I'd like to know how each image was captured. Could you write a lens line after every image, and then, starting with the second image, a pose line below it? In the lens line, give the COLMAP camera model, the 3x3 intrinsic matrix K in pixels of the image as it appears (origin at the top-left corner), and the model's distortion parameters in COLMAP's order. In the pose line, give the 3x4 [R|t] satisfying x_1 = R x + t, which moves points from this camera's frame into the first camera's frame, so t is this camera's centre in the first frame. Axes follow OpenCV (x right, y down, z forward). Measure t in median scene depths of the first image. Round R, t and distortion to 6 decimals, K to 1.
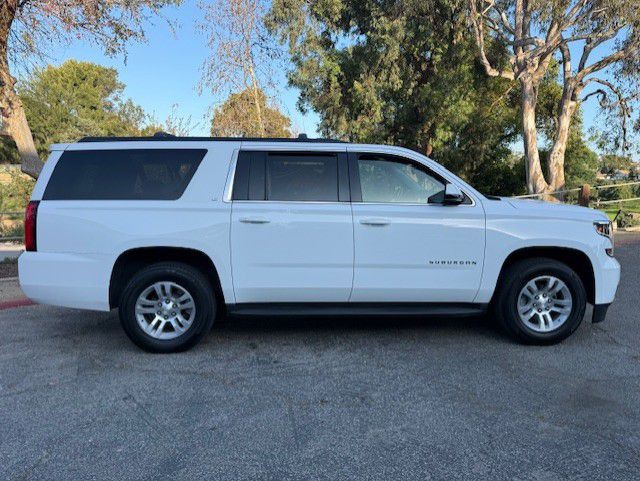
lens RADIAL K [[514.9, 0, 321.8], [0, 514.9, 224.6], [0, 0, 1]] dist [0.094033, -0.162198]
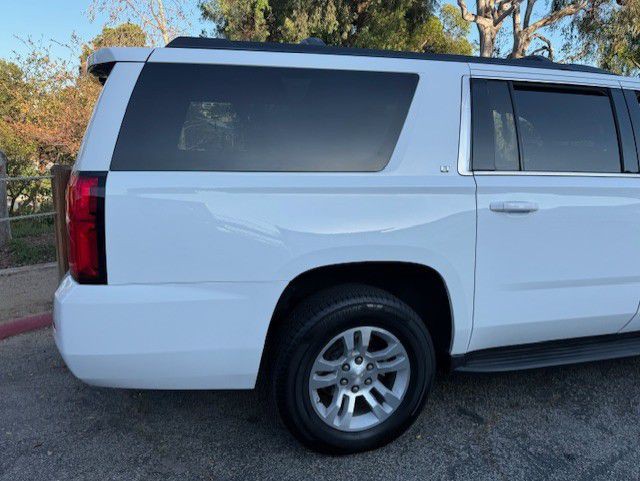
lens RADIAL K [[514.9, 0, 321.8], [0, 514.9, 224.6], [0, 0, 1]] dist [0.094033, -0.162198]
pose [[0.966799, -0.022876, 0.254514, -0.466029], [0.000598, 0.996185, 0.087266, -0.038213], [-0.255539, -0.084217, 0.963124, 0.504081]]
